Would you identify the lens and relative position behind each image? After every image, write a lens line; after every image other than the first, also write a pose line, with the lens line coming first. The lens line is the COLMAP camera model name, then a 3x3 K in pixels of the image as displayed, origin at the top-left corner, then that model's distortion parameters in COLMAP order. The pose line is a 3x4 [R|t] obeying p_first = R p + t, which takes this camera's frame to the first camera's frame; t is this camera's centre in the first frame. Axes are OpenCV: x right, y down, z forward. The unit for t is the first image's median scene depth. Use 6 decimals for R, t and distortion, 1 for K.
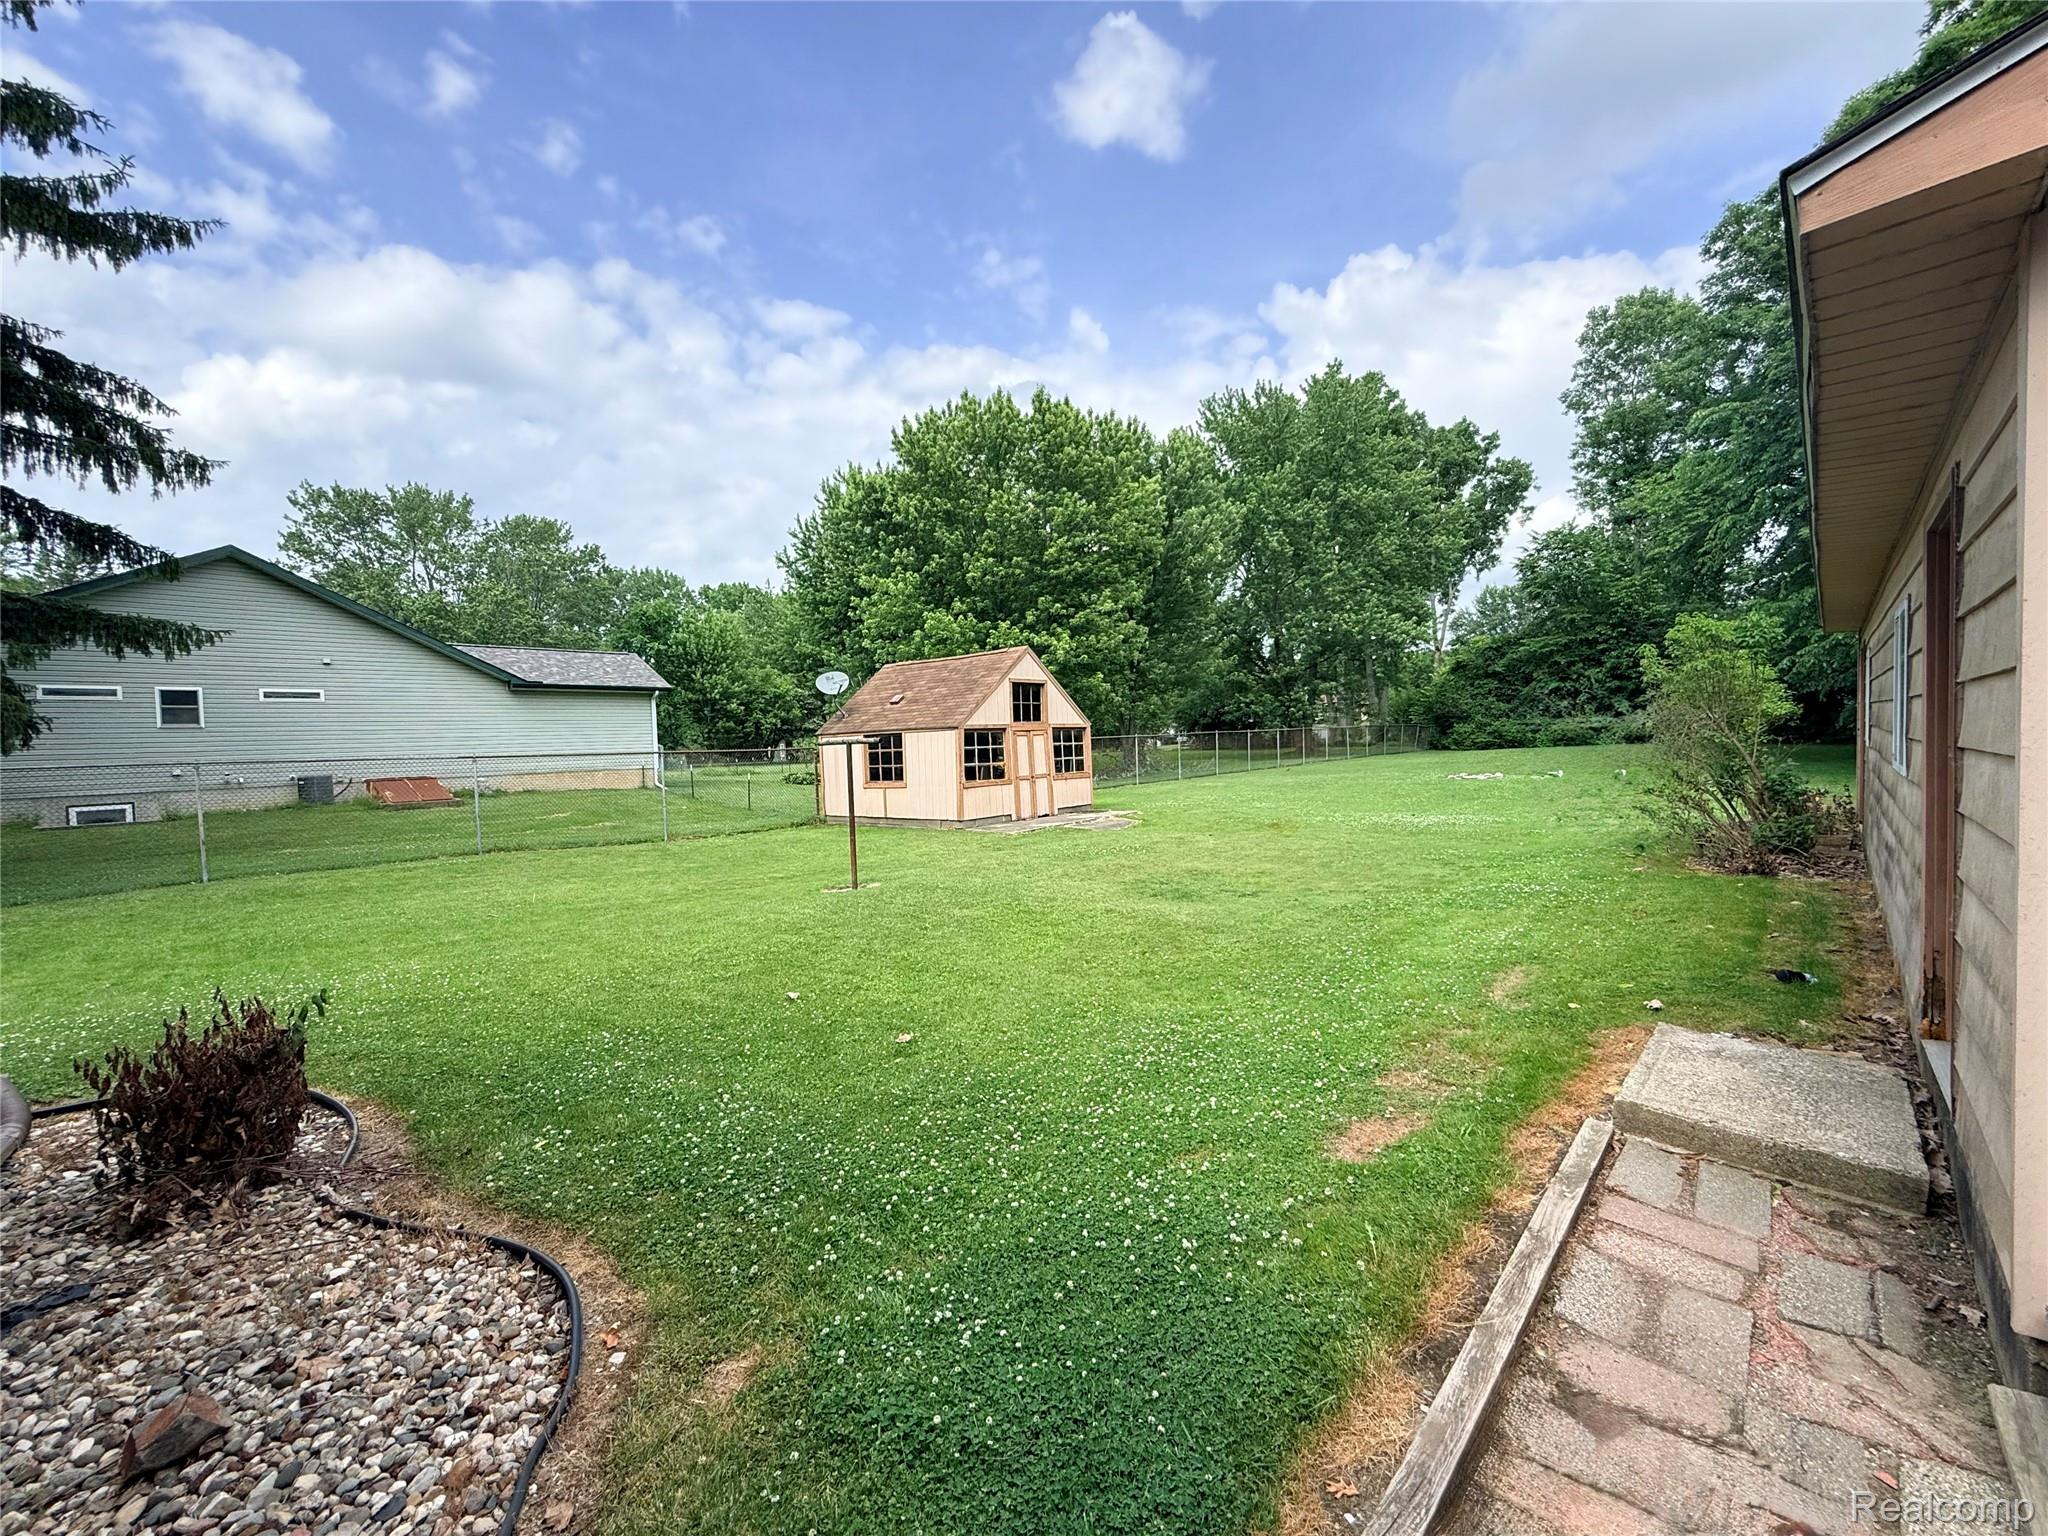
lens RADIAL K [[824.8, 0, 1021.3], [0, 824.8, 766.7], [0, 0, 1]] dist [-0.001889, -0.000229]
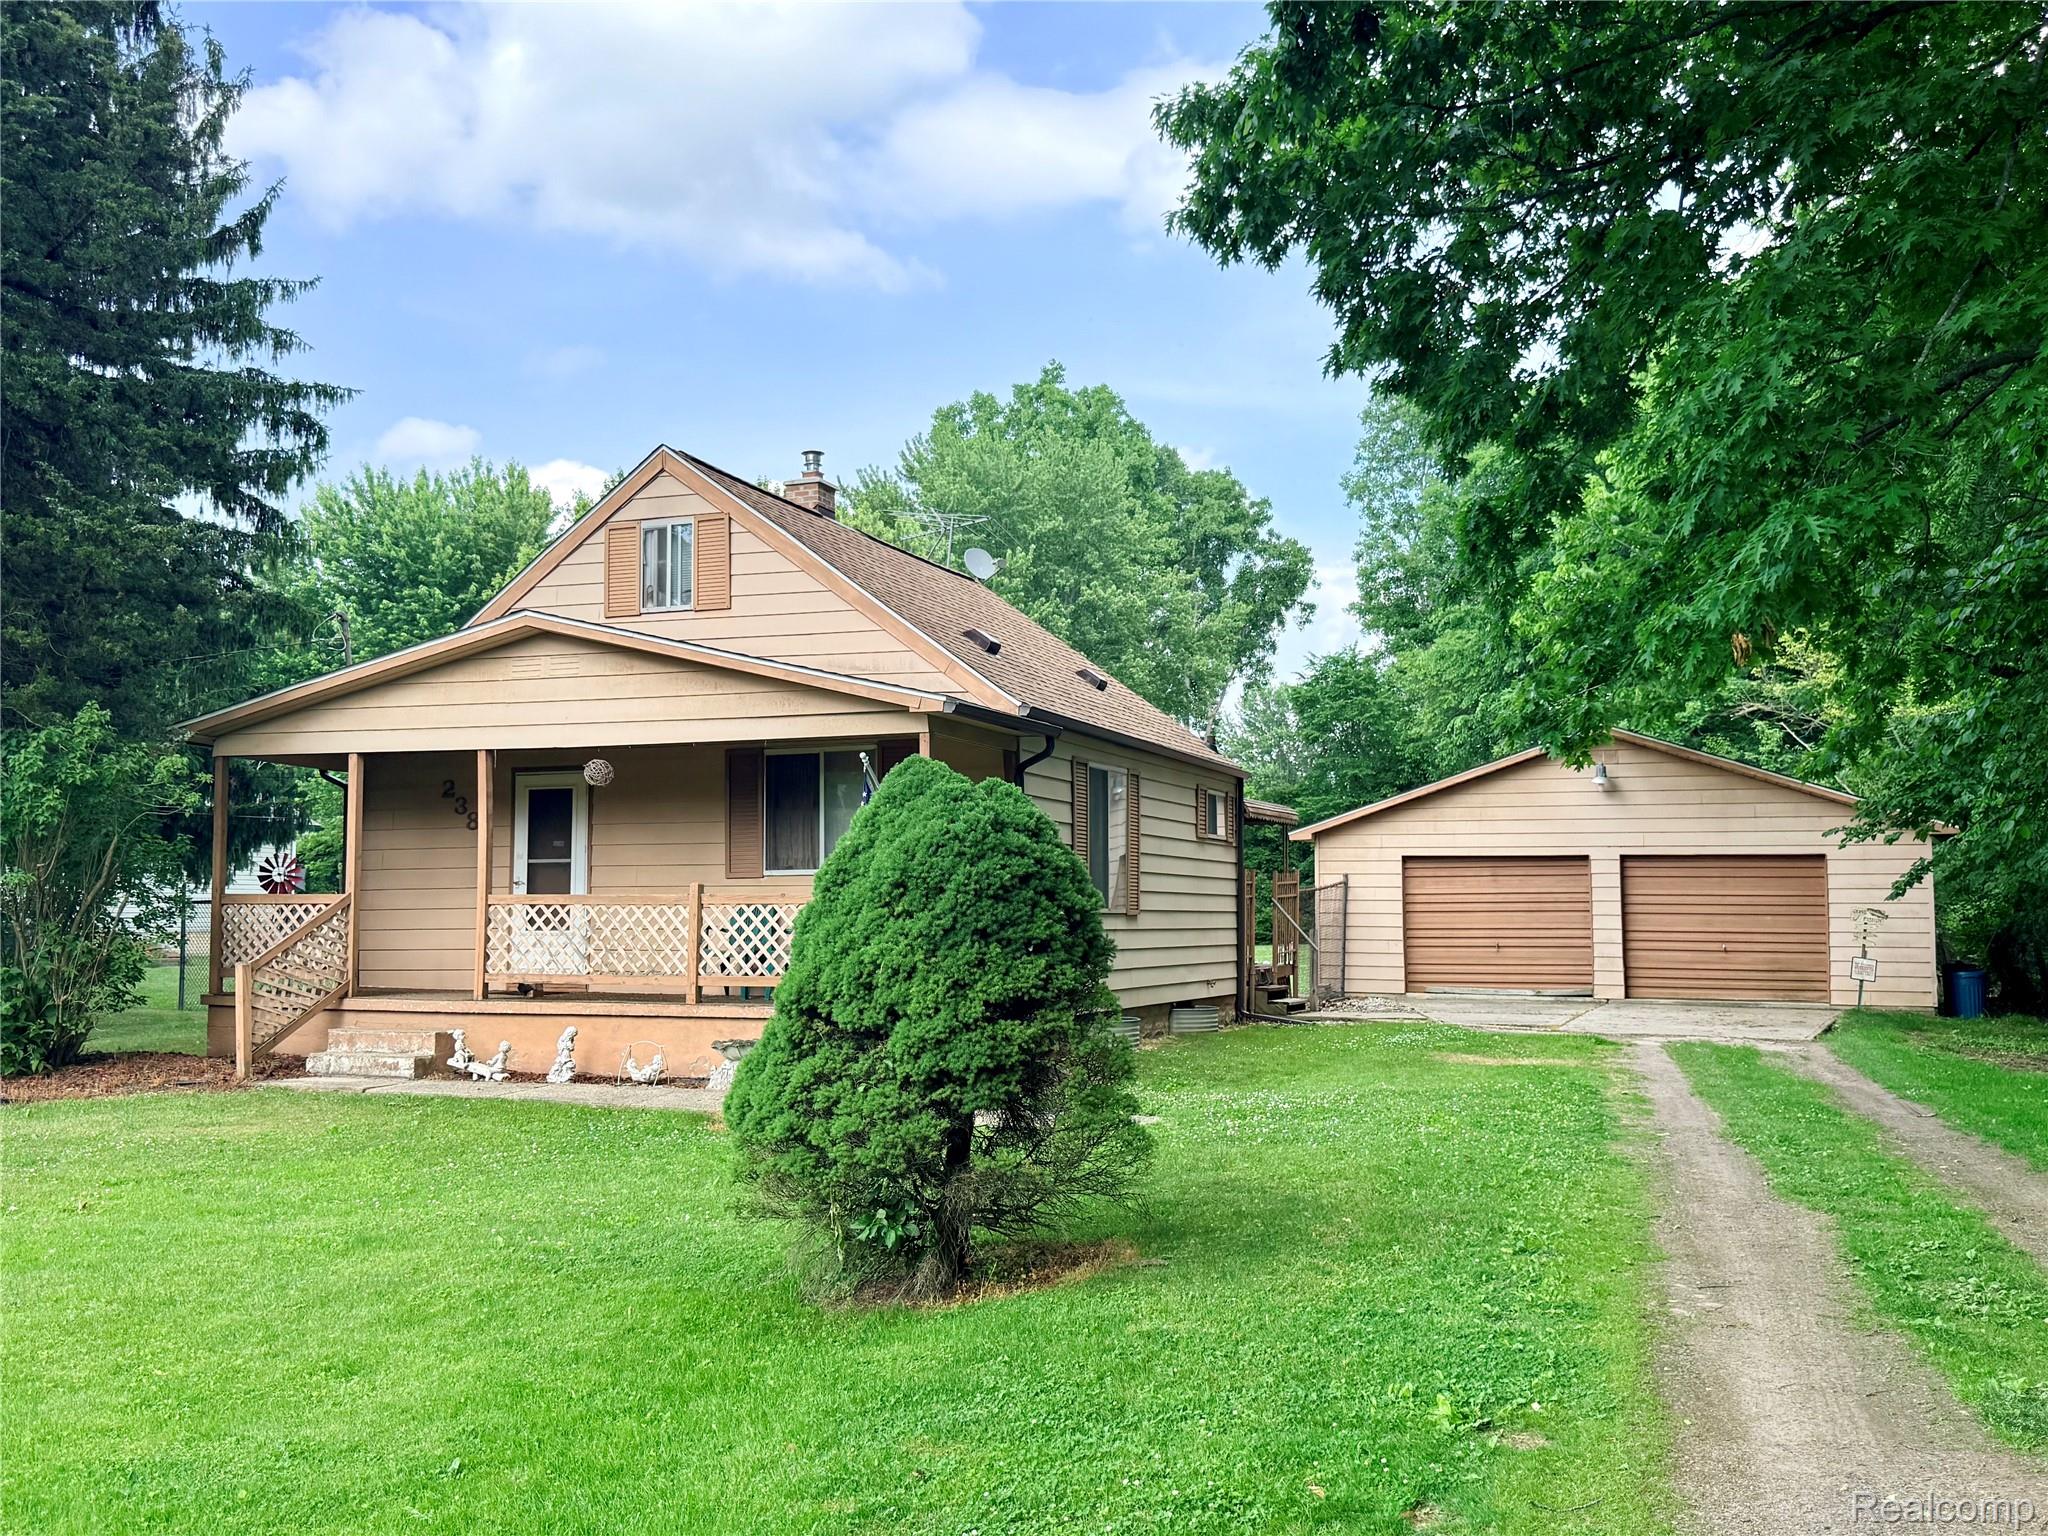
lens RADIAL K [[1912.5, 0, 1068.2], [0, 1912.5, 739.0], [0, 0, 1]] dist [-0.002576, 0.000000]
pose [[0.914435, 0.063718, 0.399686, -0.269736], [-0.009958, 0.990773, -0.135166, 0.027902], [-0.404610, 0.119620, 0.906632, -0.475916]]
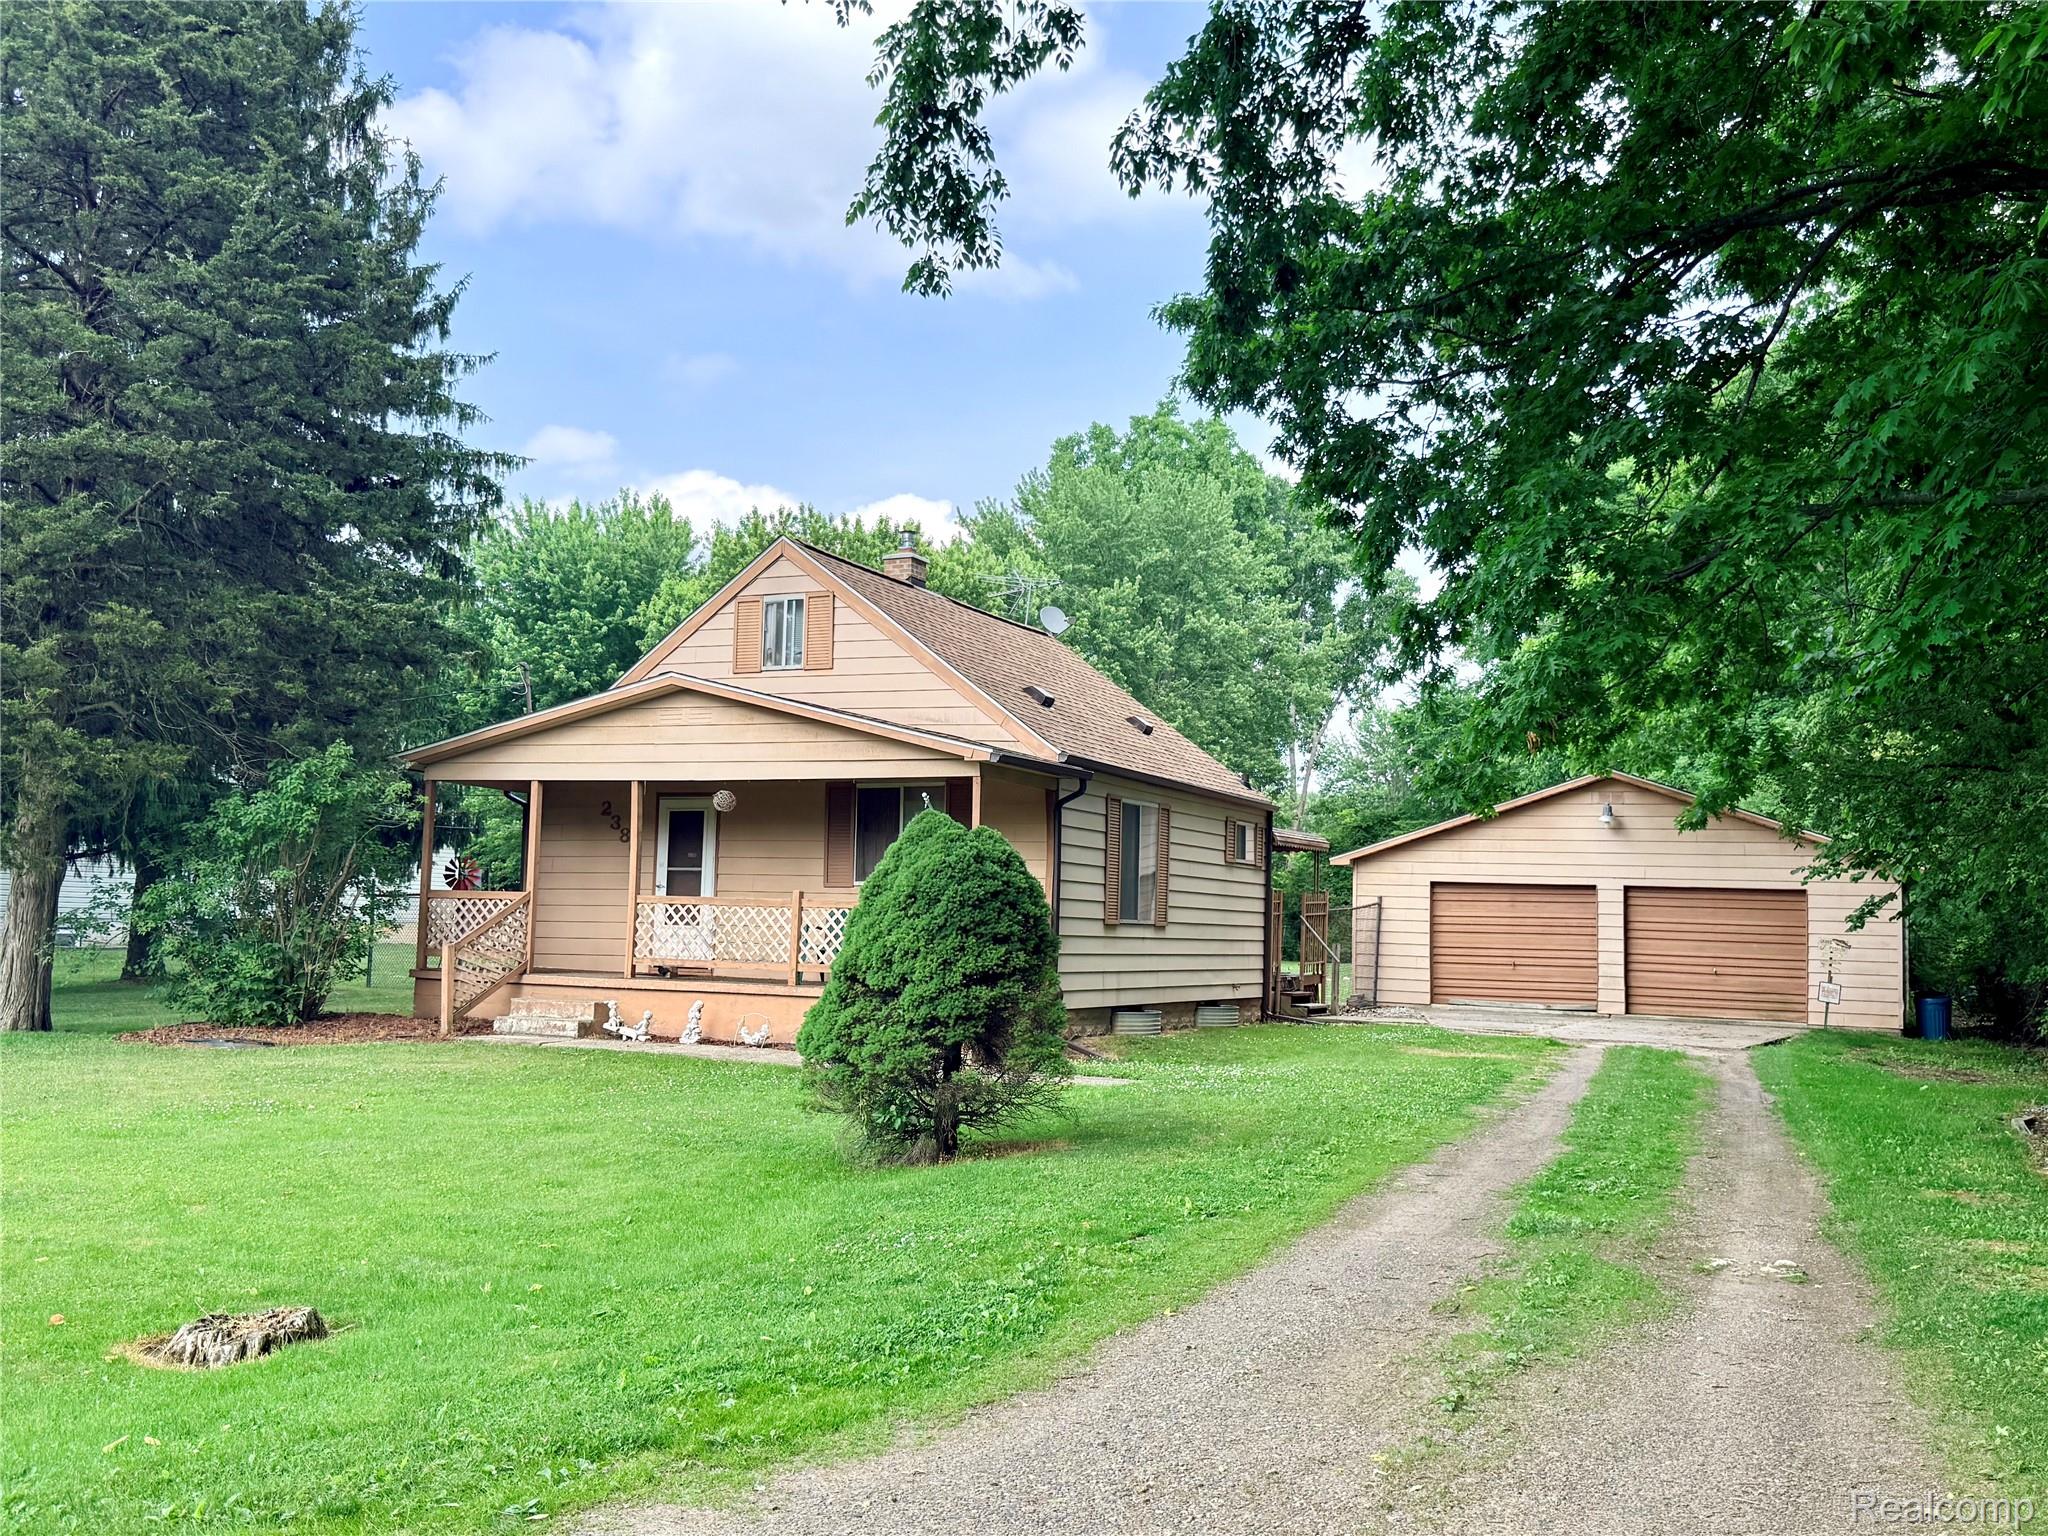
lens RADIAL K [[1912.5, 0, 1061.0], [0, 1912.5, 749.3], [0, 0, 1]] dist [-0.002576, 0.000000]
pose [[0.938751, 0.083003, 0.334451, -0.282775], [-0.039573, 0.990103, -0.134646, 0.031818], [-0.342317, 0.113163, 0.932745, -0.556507]]
